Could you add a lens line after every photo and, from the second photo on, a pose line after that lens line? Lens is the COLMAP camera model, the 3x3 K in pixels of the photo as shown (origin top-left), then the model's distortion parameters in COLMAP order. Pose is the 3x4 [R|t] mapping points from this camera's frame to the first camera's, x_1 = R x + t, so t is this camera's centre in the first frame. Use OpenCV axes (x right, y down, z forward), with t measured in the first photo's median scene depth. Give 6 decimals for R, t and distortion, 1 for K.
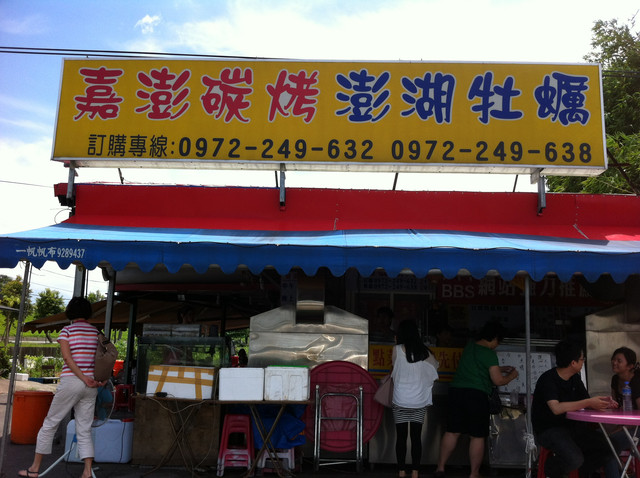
lens RADIAL K [[623.3, 0, 304.4], [0, 623.3, 237.4], [0, 0, 1]] dist [0.108749, -0.327878]
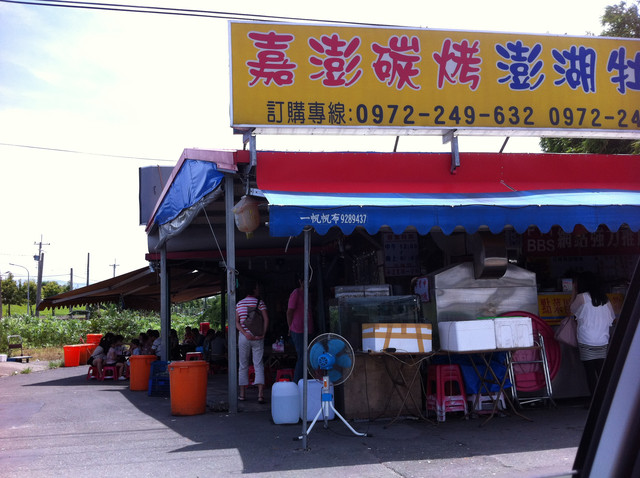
lens RADIAL K [[623.3, 0, 304.4], [0, 623.3, 237.4], [0, 0, 1]] dist [0.108749, -0.327878]
pose [[0.979817, -0.036750, 0.196488, -0.492927], [0.025392, 0.997874, 0.060015, -0.006128], [-0.198276, -0.053814, 0.978668, 0.004473]]
